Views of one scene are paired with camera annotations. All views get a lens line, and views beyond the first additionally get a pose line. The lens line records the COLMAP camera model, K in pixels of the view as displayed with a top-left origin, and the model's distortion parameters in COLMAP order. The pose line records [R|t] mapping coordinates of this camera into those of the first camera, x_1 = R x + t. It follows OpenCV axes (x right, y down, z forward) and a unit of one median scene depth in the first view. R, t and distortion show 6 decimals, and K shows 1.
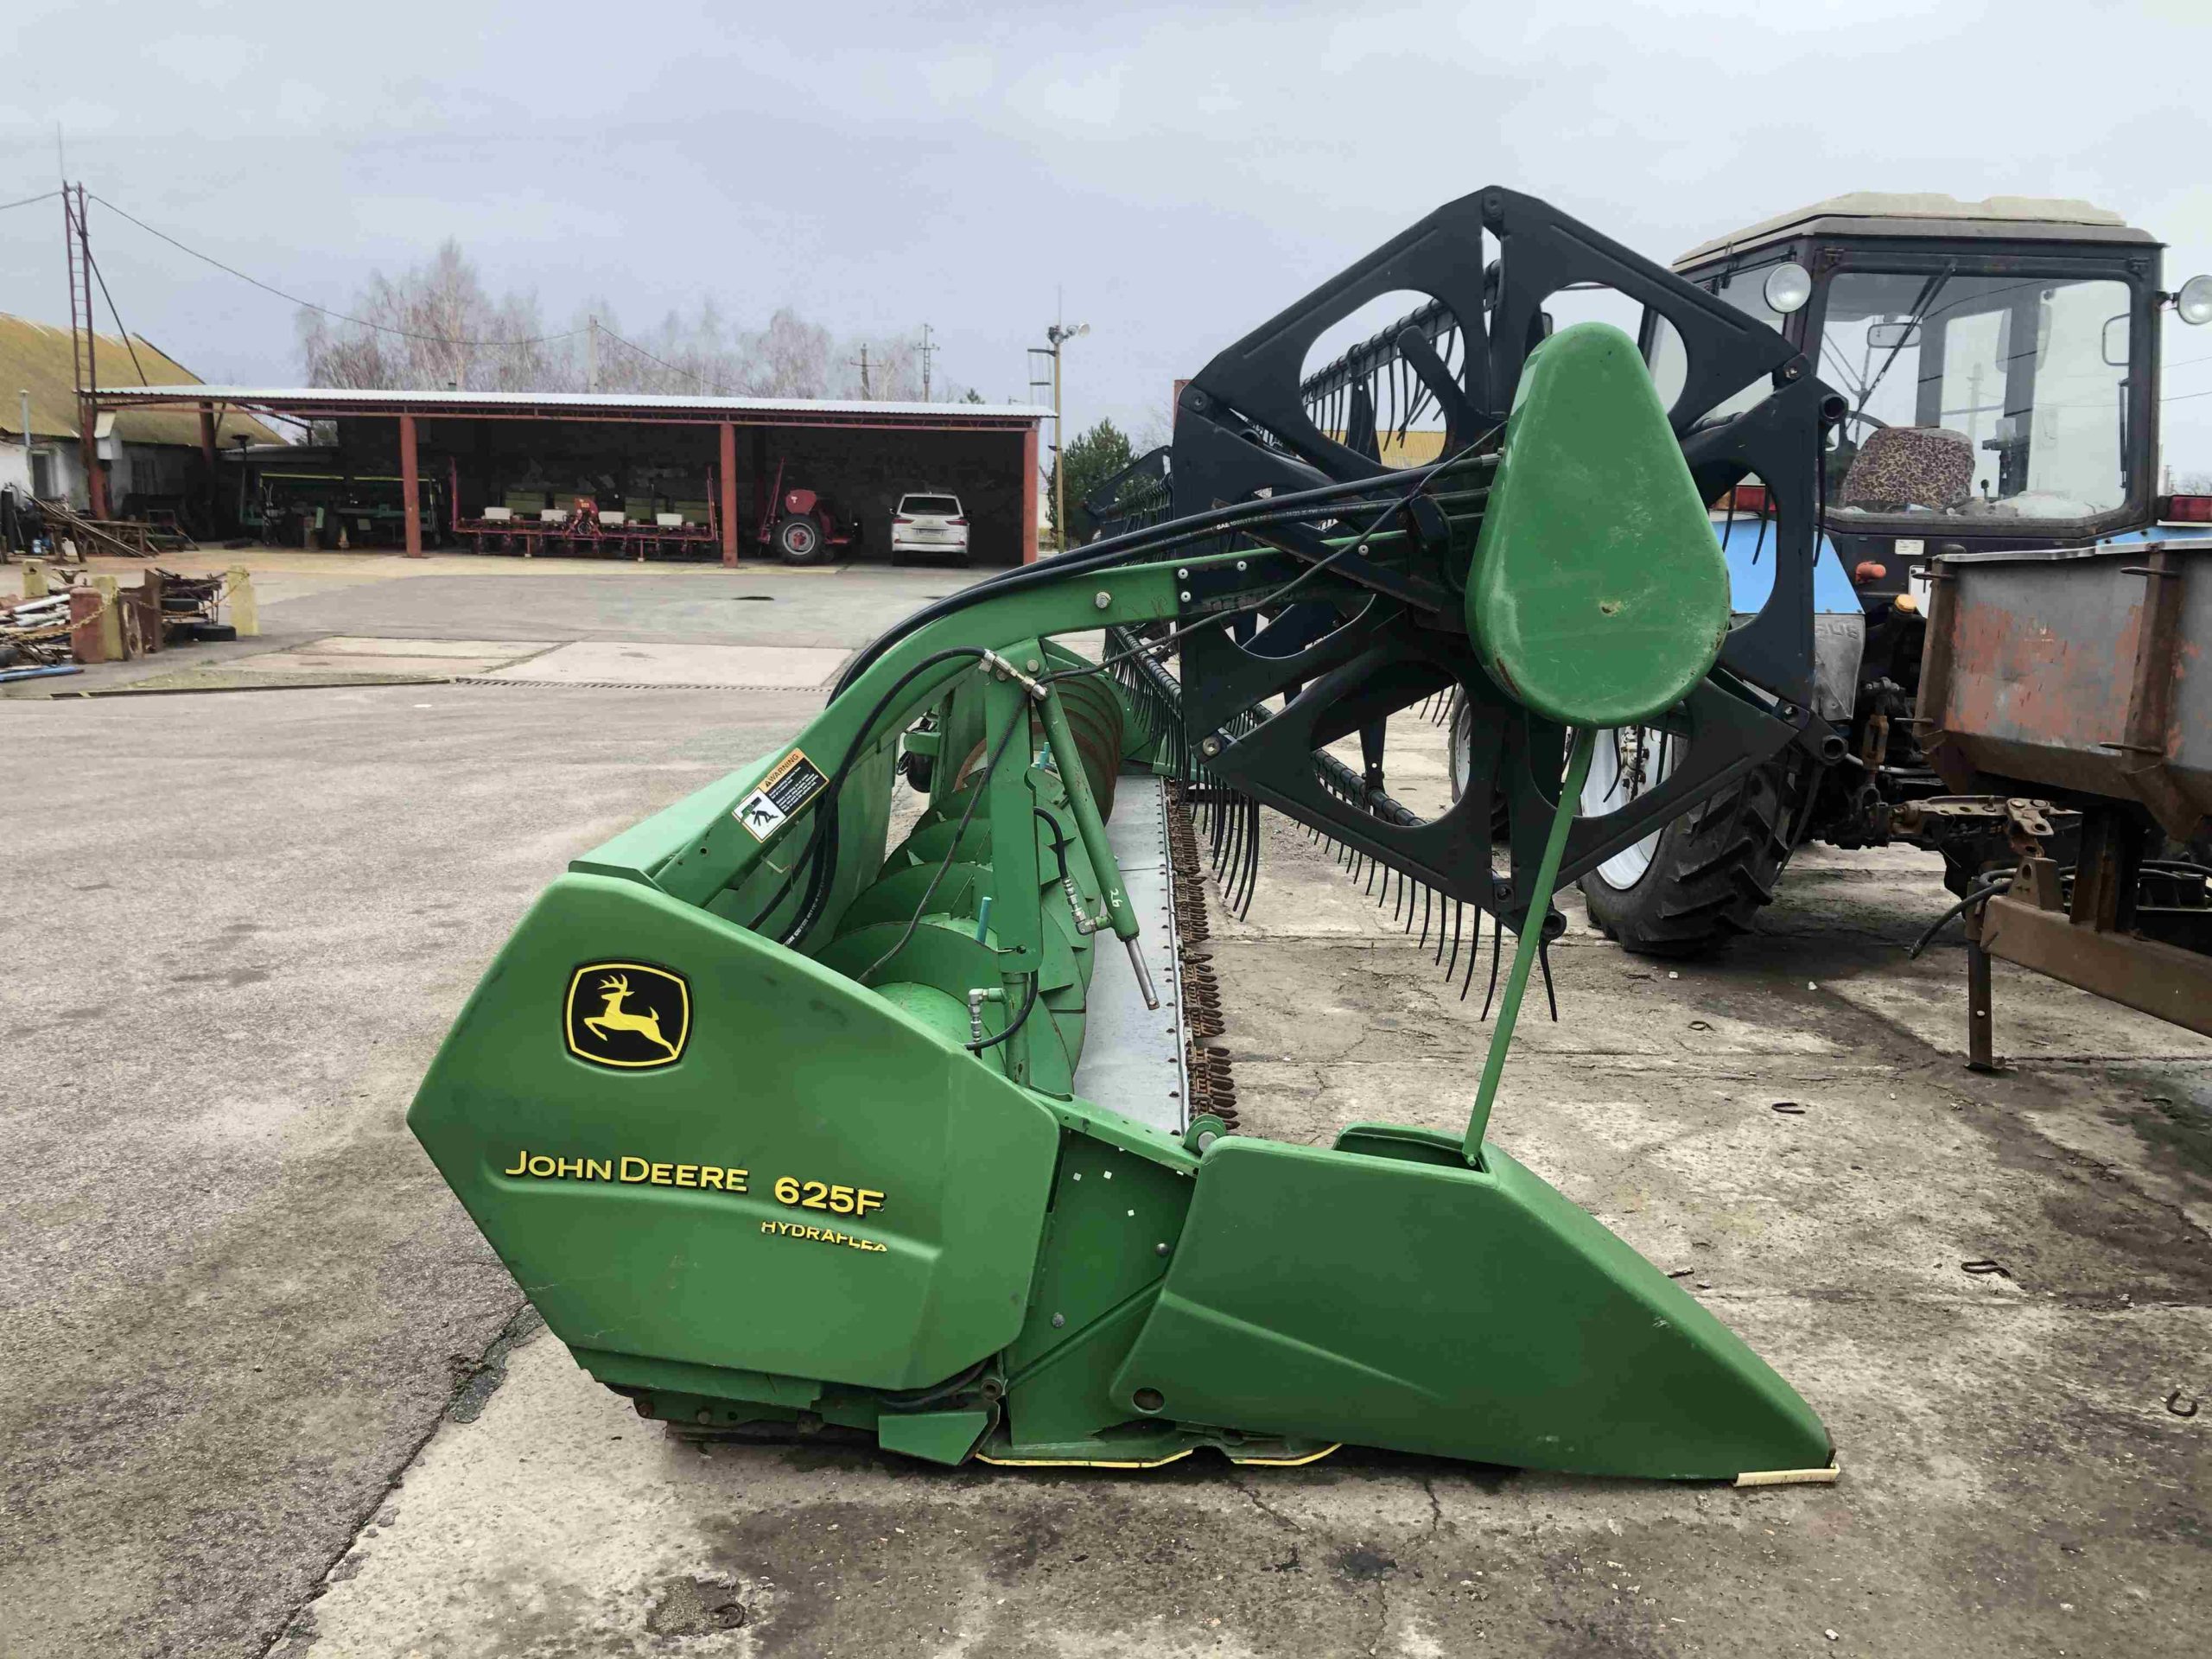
lens RADIAL K [[1756.1, 0, 1106.0], [0, 1756.1, 829.5], [0, 0, 1]] dist [0.067501, -0.109201]
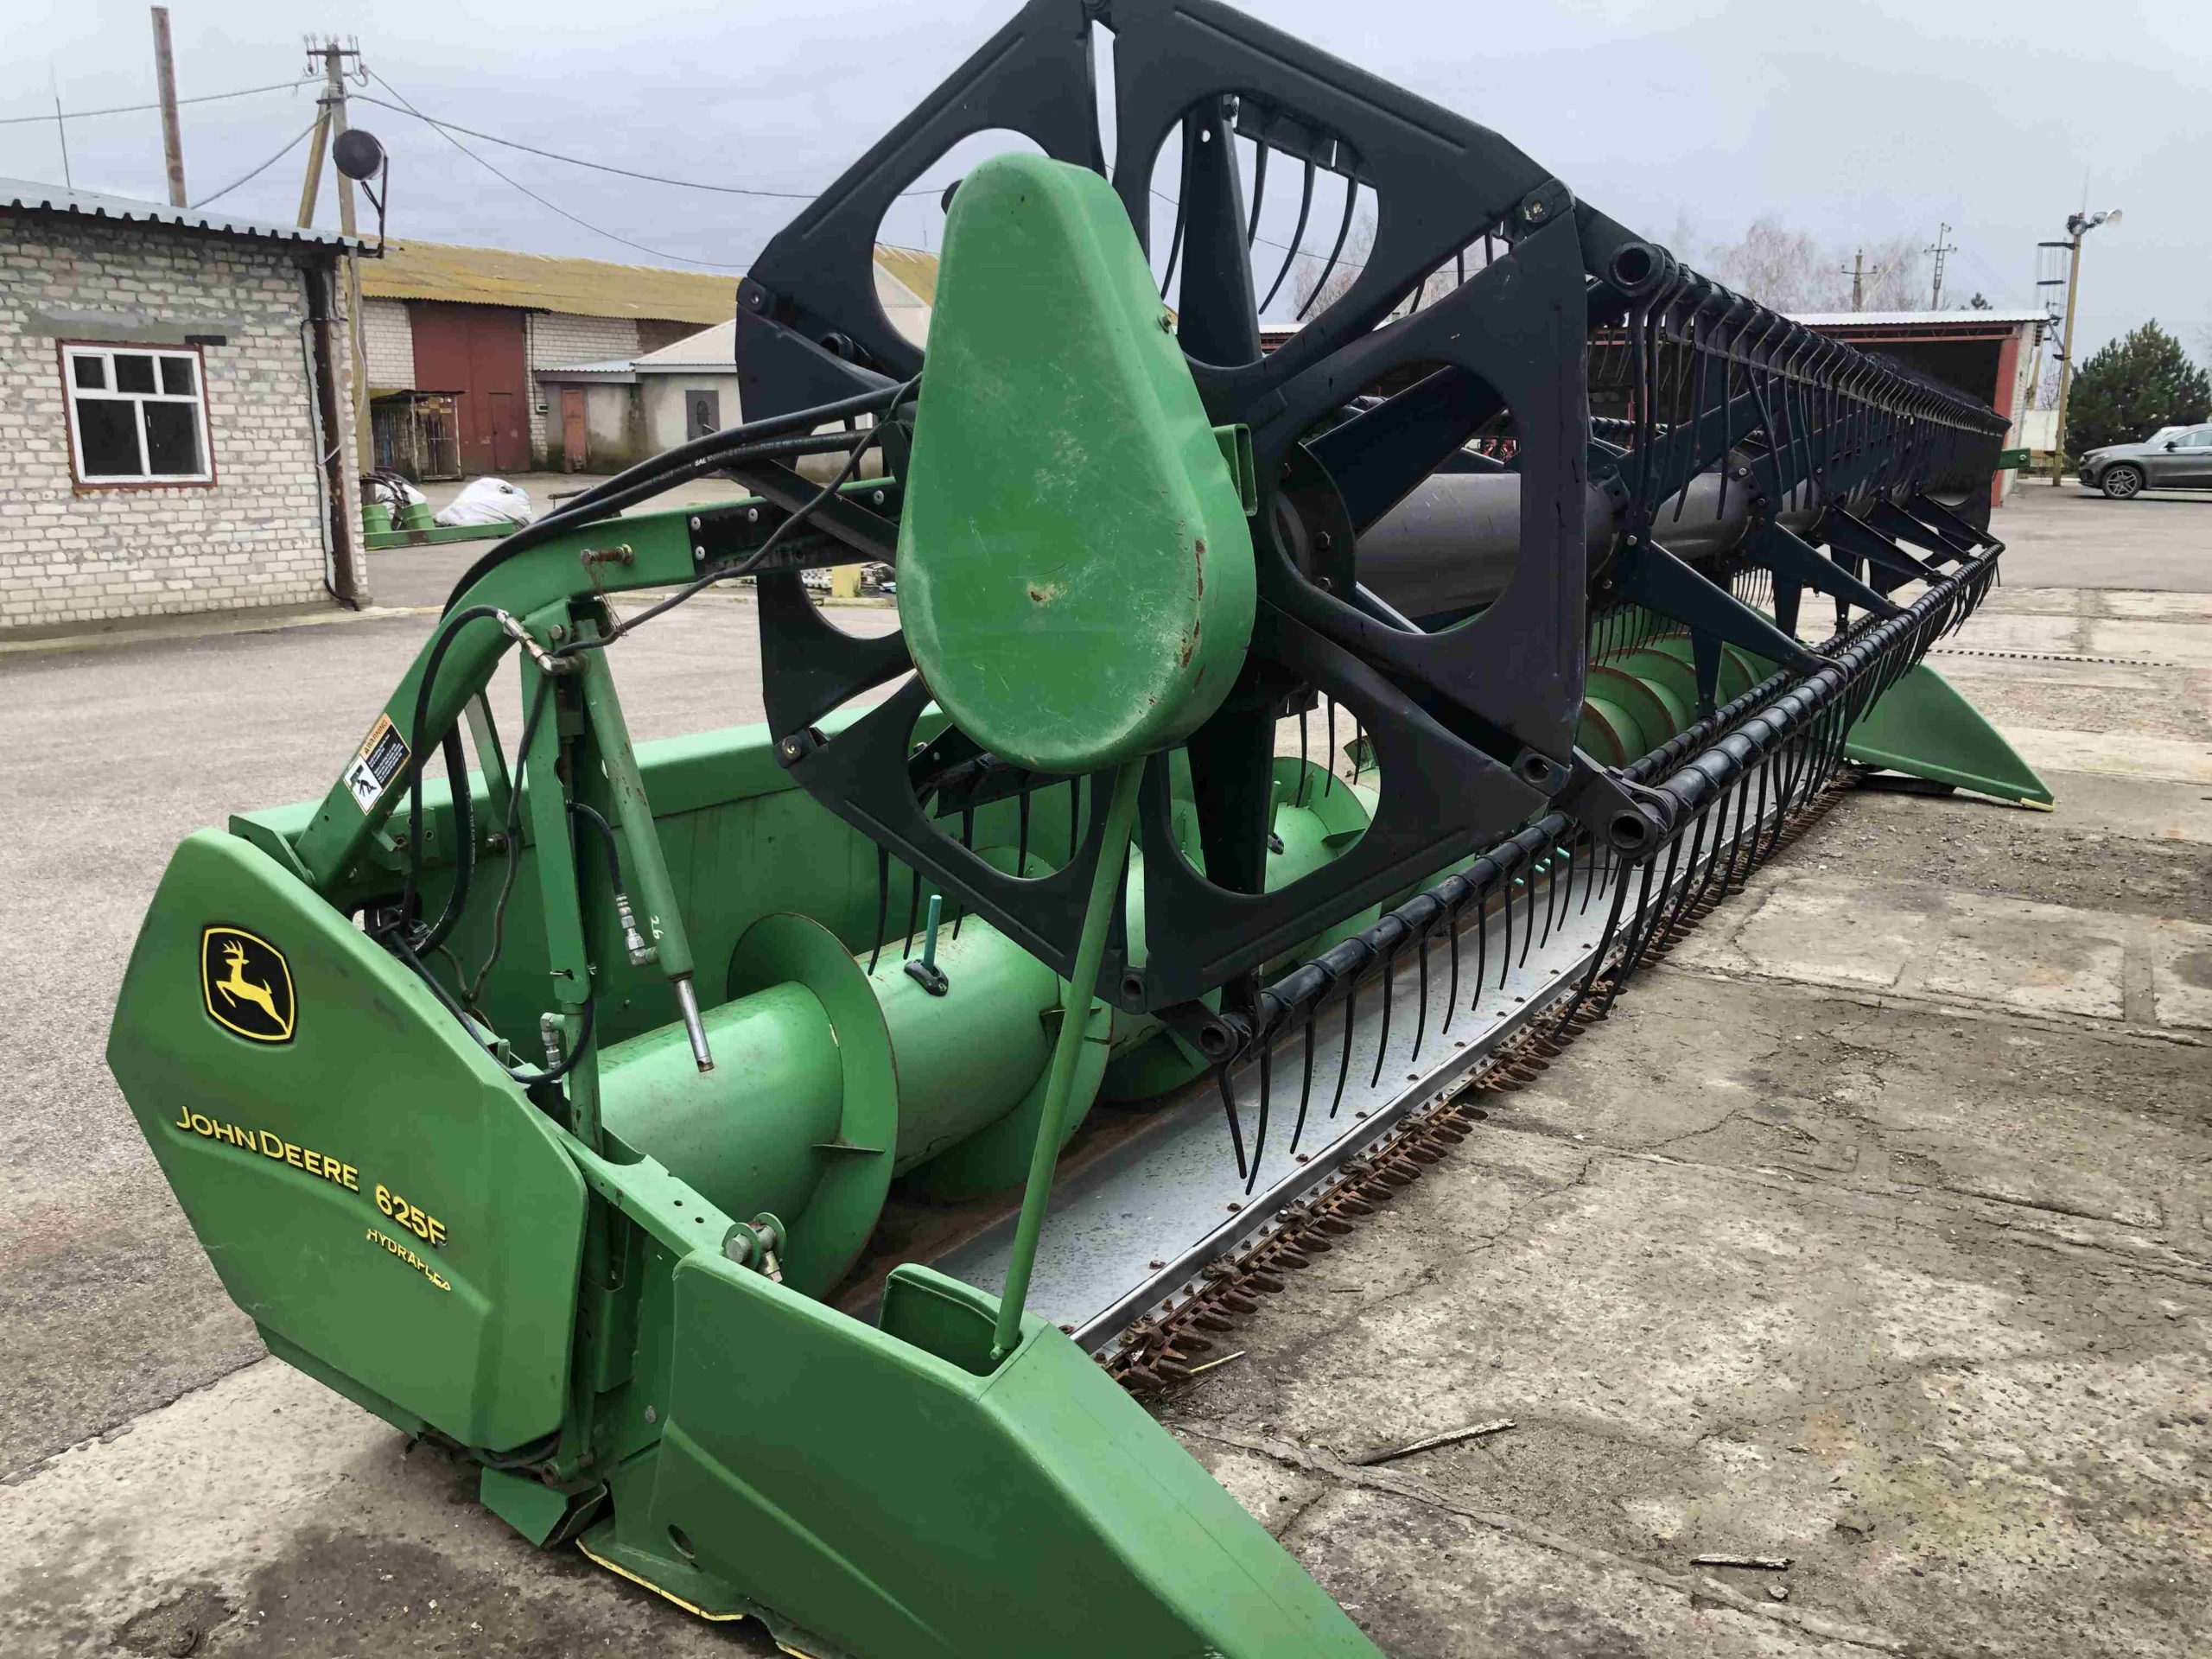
lens RADIAL K [[1772.4, 0, 1100.3], [0, 1772.4, 812.0], [0, 0, 1]] dist [0.025700, -0.001443]
pose [[0.868399, 0.097453, -0.486195, 0.574117], [-0.082965, 0.995231, 0.051299, -0.072247], [0.488876, -0.004211, 0.872343, 0.390250]]
